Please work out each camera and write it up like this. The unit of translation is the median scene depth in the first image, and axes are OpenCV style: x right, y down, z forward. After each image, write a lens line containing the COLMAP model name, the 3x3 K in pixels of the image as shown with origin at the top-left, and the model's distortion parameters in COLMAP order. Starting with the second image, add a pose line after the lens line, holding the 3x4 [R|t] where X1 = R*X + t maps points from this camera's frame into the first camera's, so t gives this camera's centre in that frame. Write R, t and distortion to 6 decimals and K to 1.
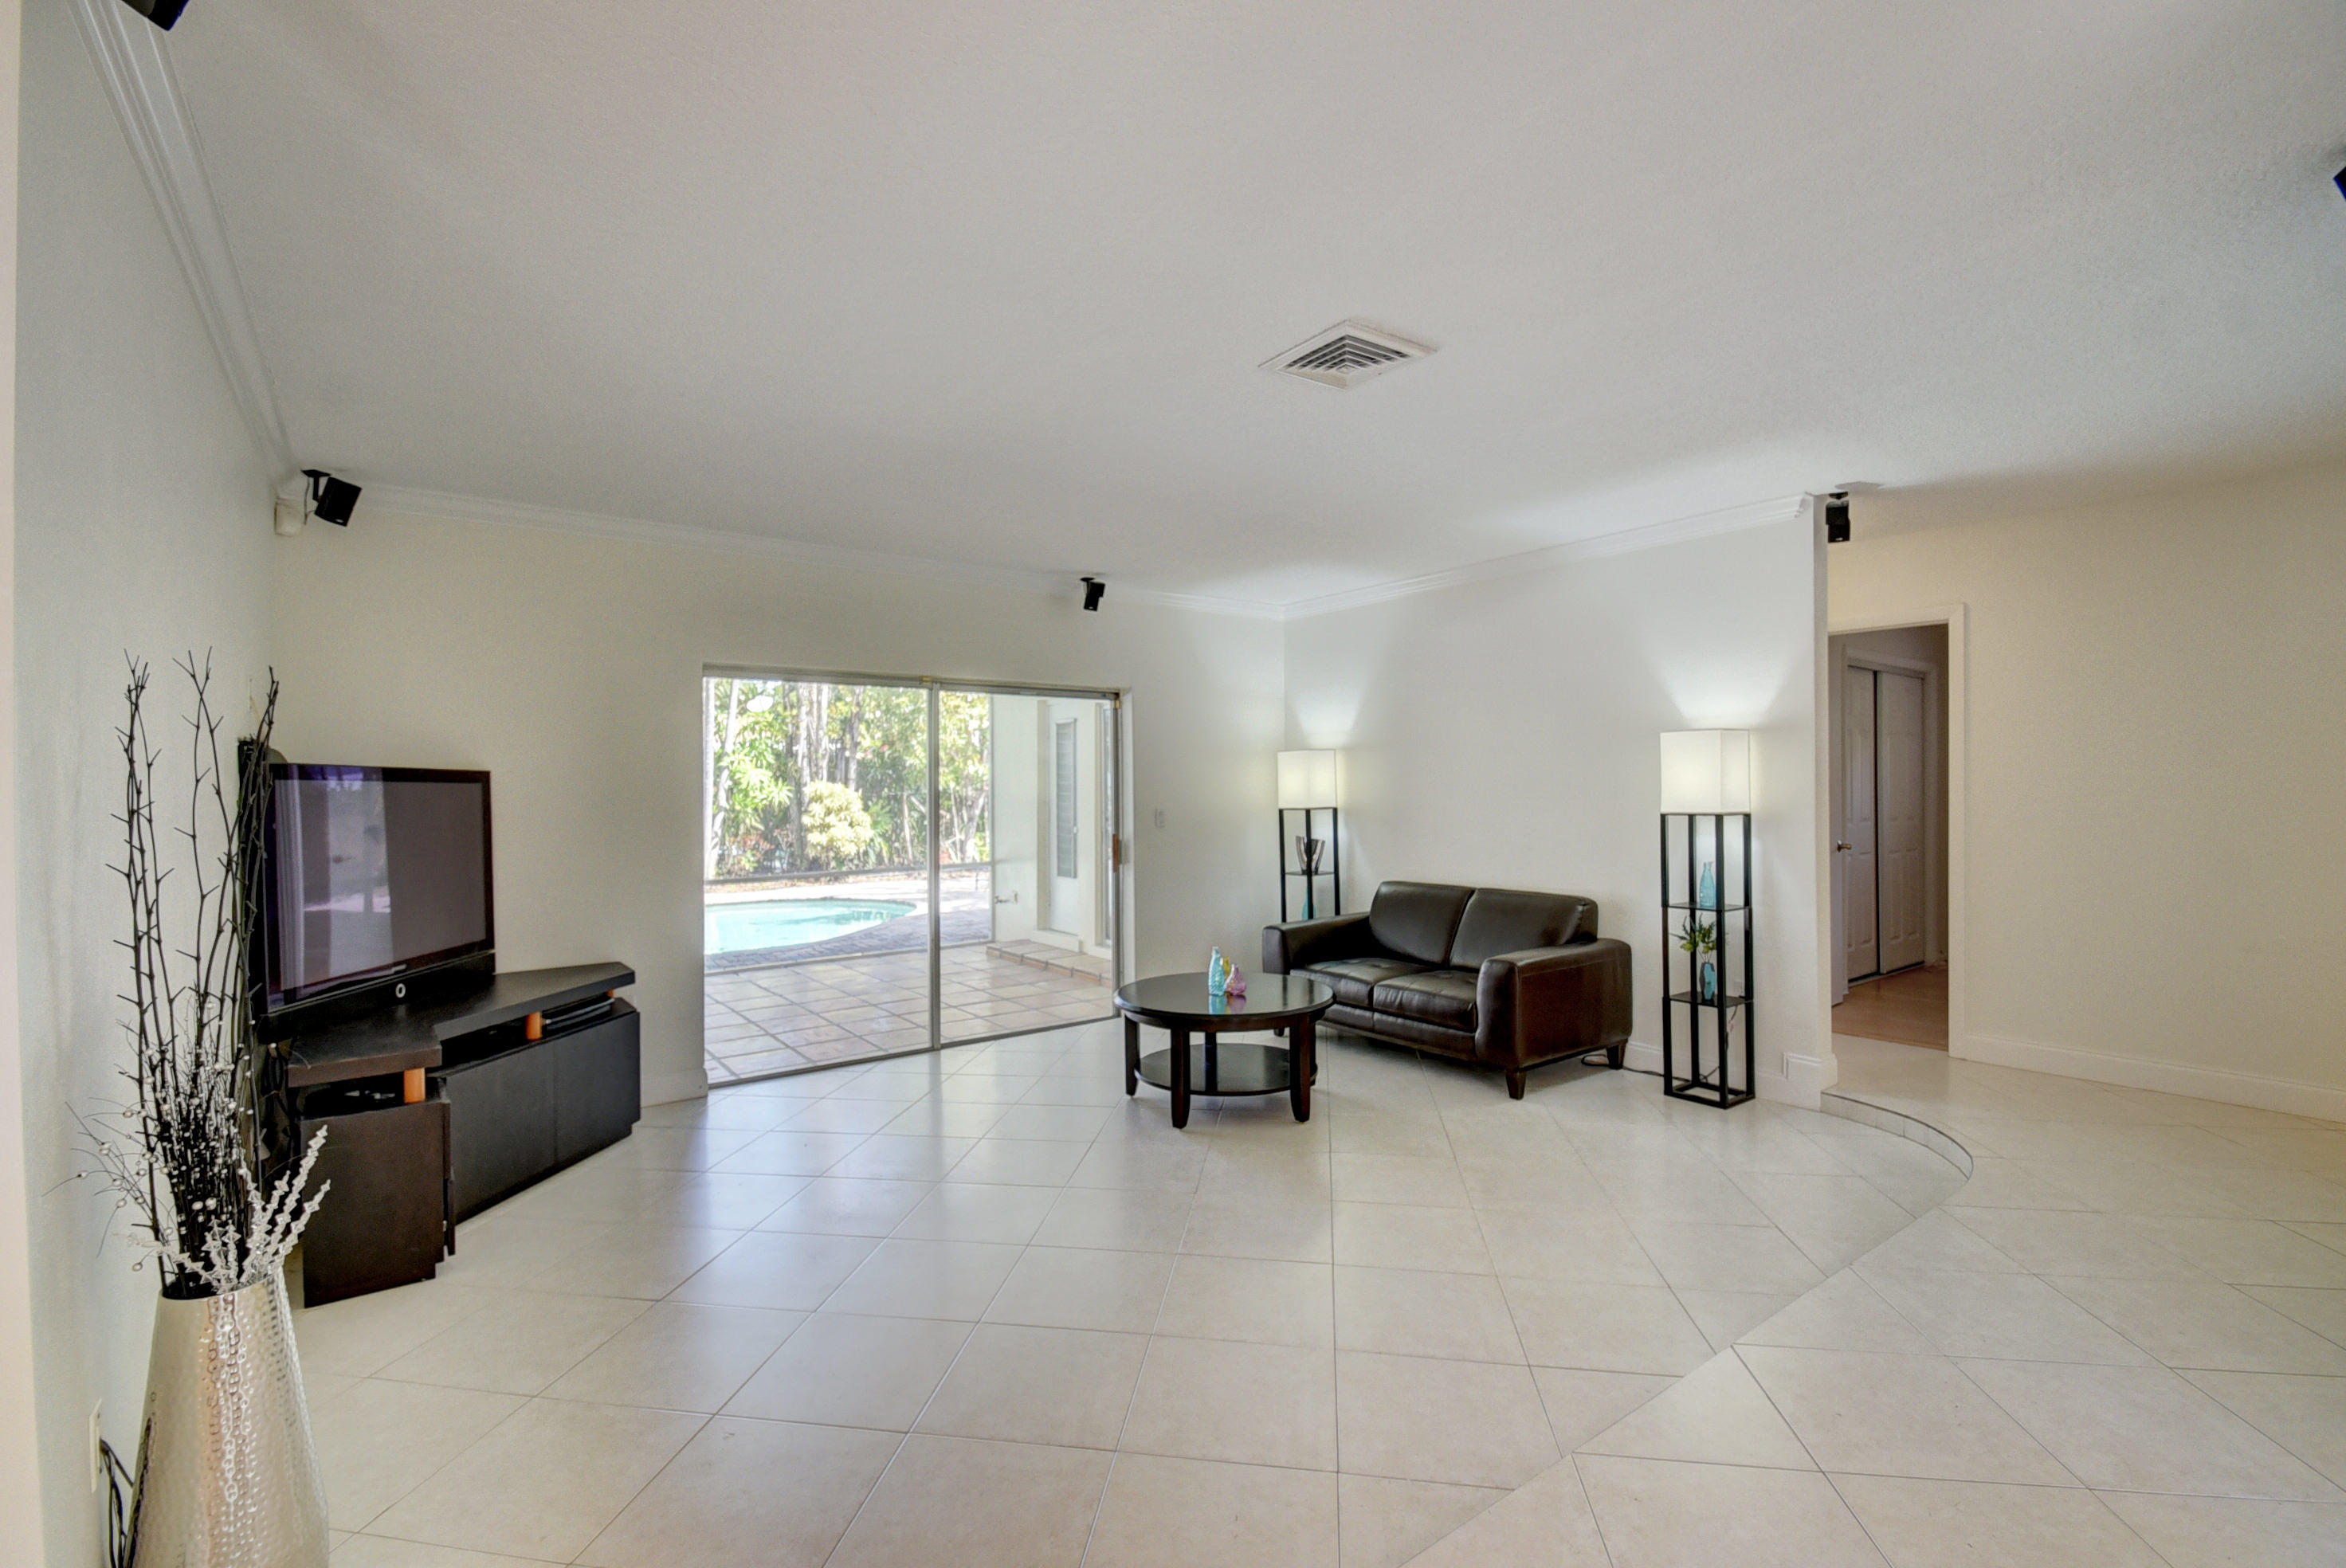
lens RADIAL K [[1027.4, 0, 1155.4], [0, 1027.4, 789.6], [0, 0, 1]] dist [0.010209, -0.016072]
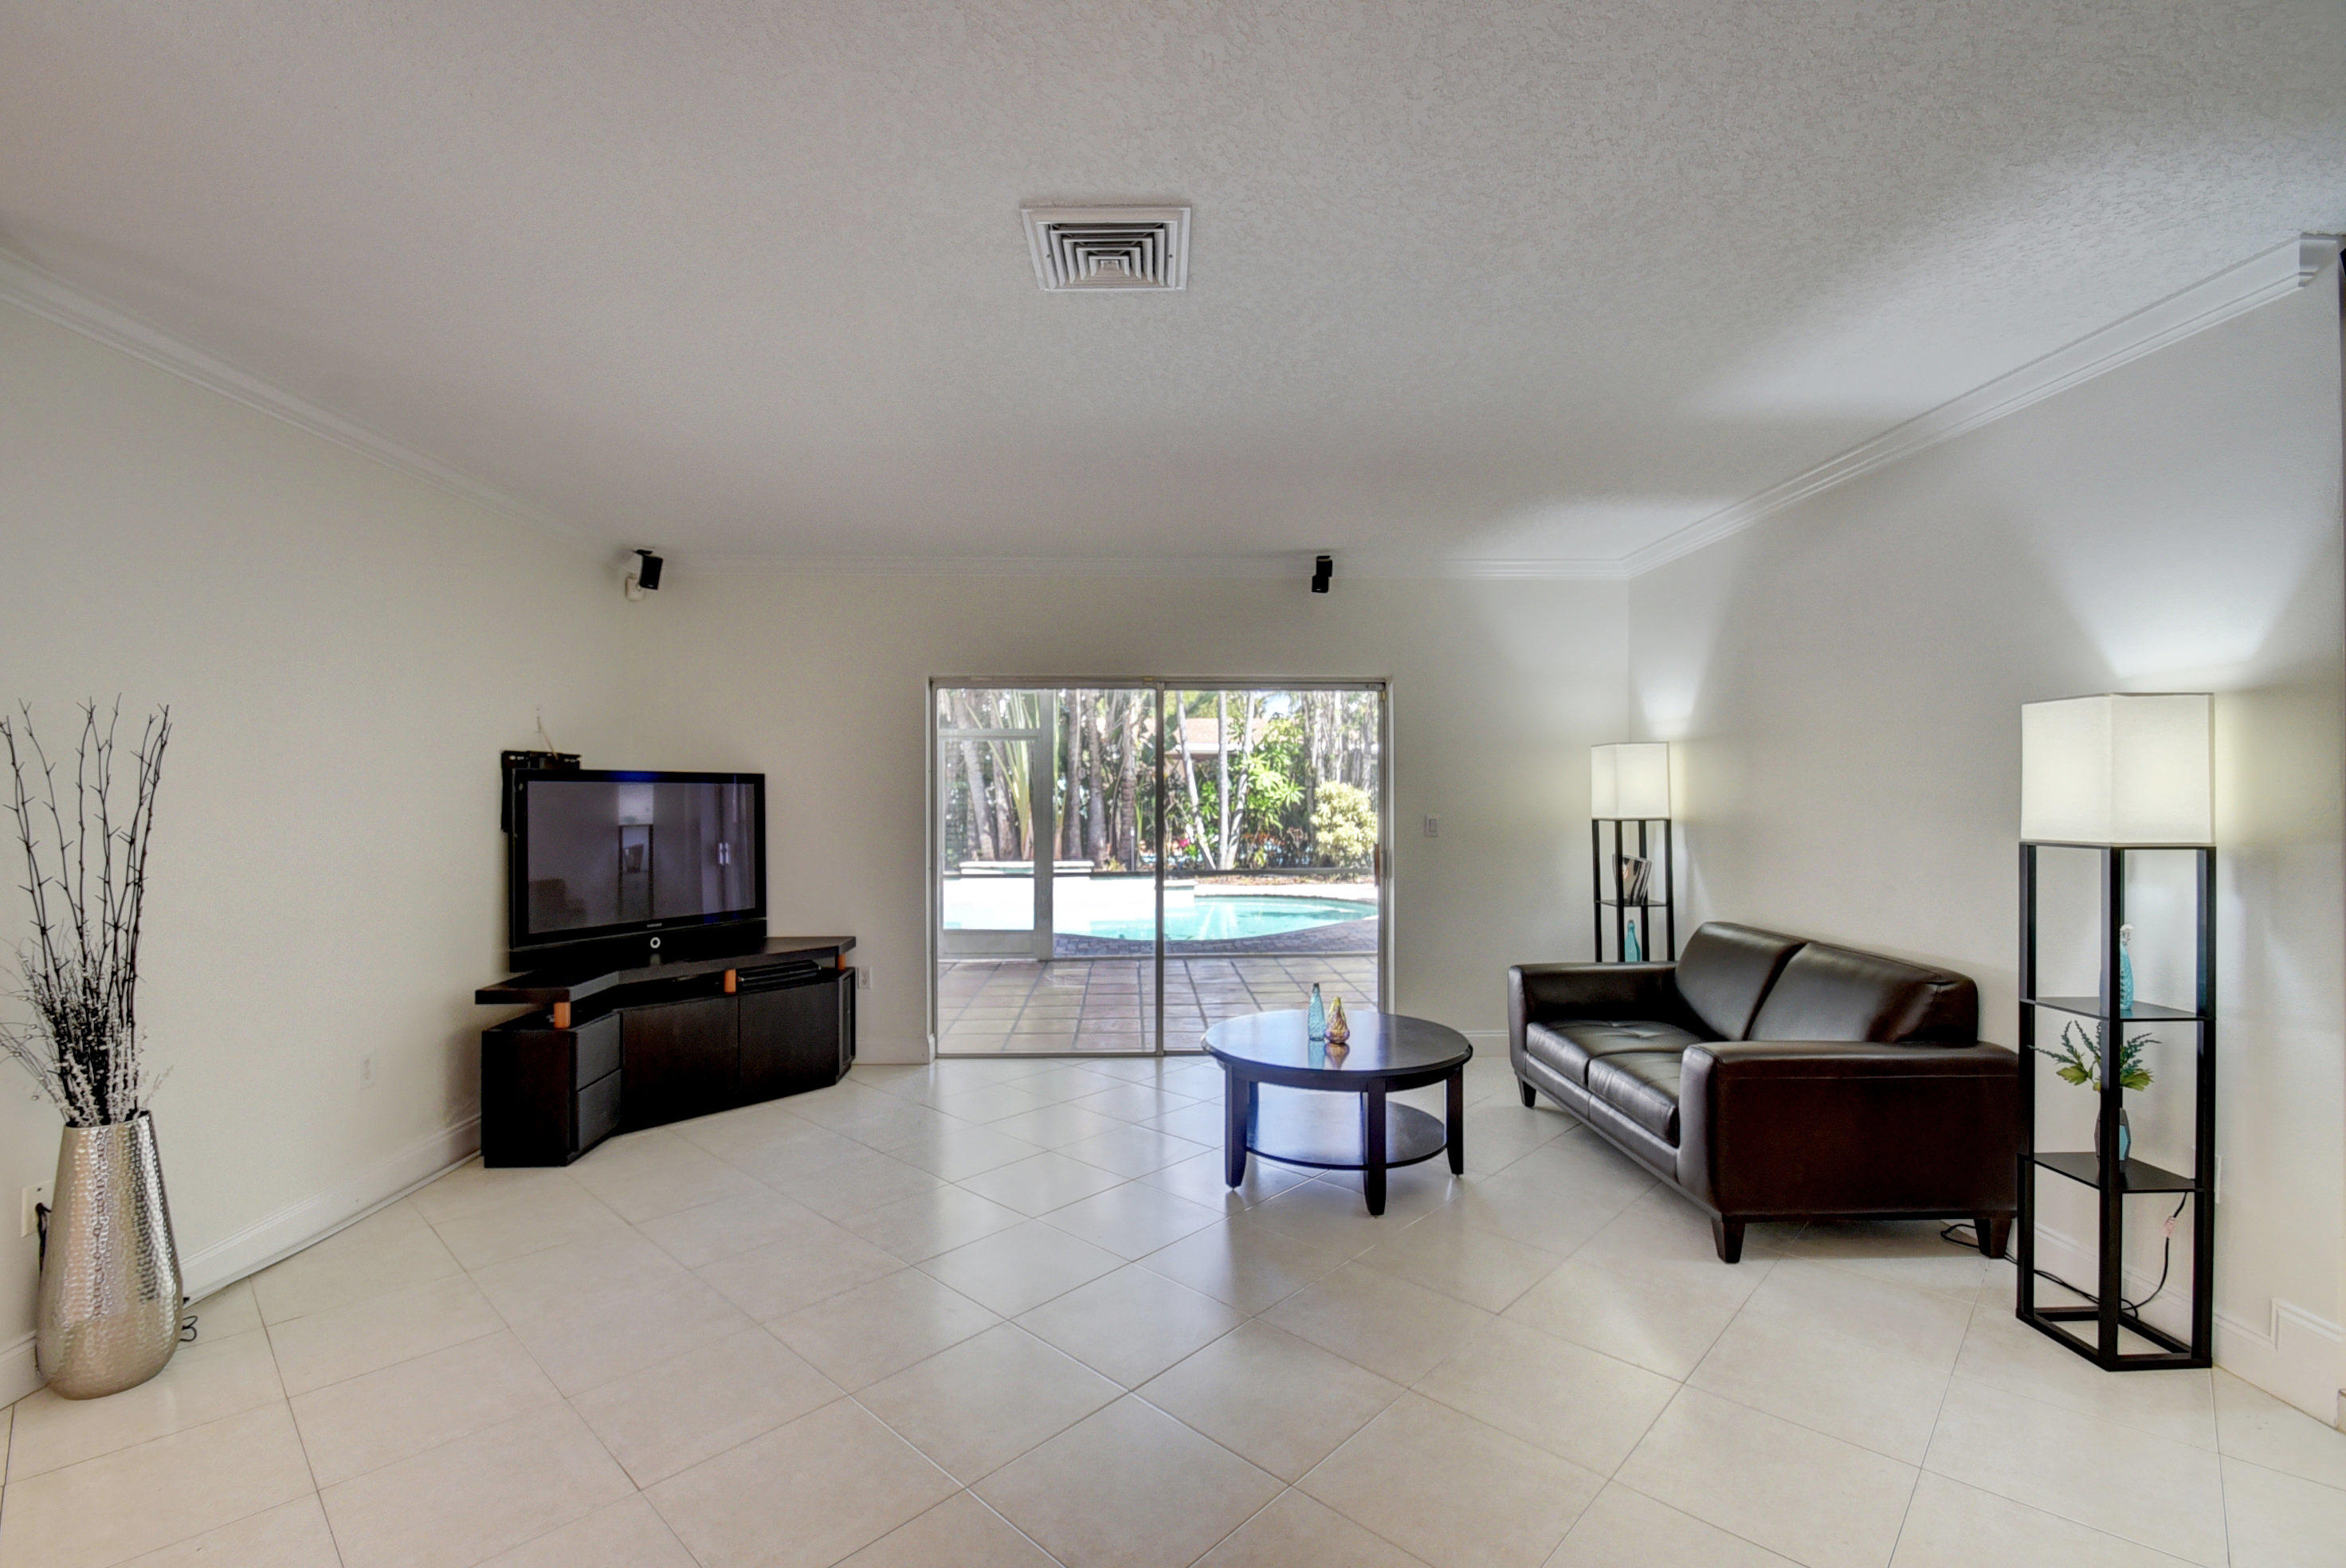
lens RADIAL K [[1027.4, 0, 1155.4], [0, 1027.4, 789.6], [0, 0, 1]] dist [0.010209, -0.016072]
pose [[0.820419, 0.006687, -0.571723, 0.337621], [-0.006630, 0.999976, 0.002182, -0.003517], [0.571724, 0.002001, 0.820444, 0.188270]]
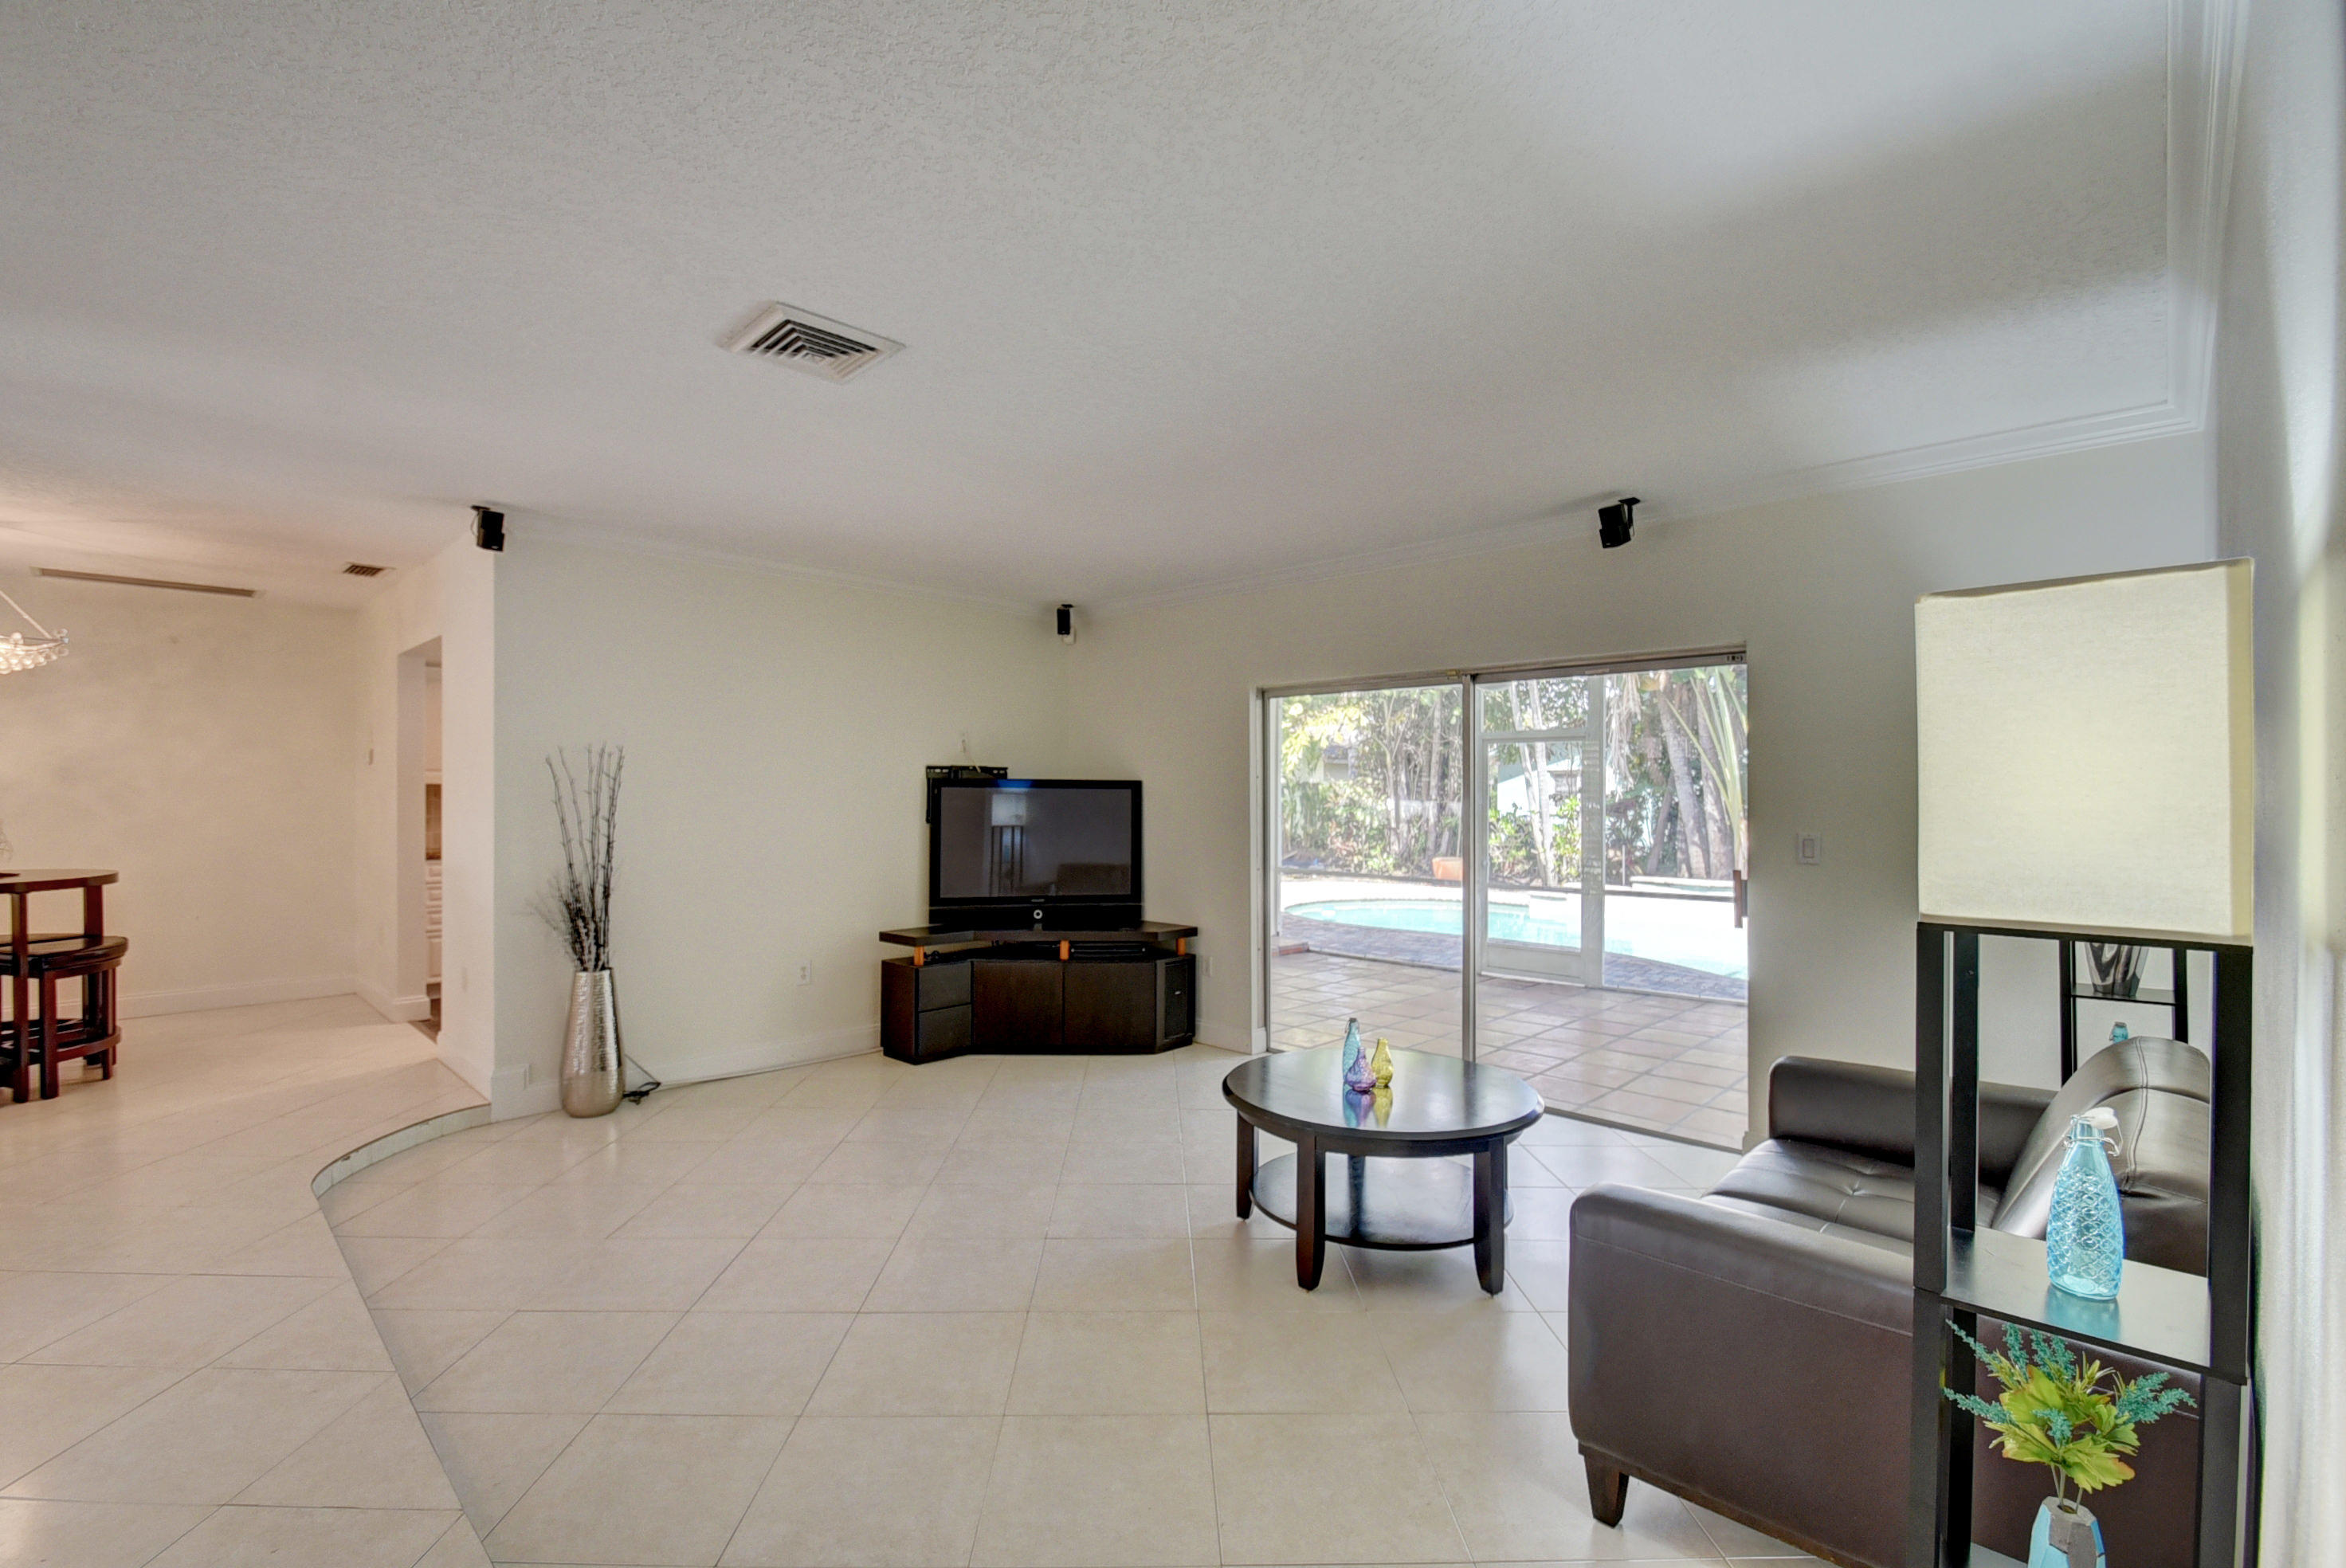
lens RADIAL K [[1027.4, 0, 1155.4], [0, 1027.4, 789.6], [0, 0, 1]] dist [0.010209, -0.016072]
pose [[0.159477, 0.003357, -0.987196, 0.594283], [-0.006778, 0.999974, 0.002305, -0.006411], [0.987178, 0.006324, 0.159496, 0.590398]]
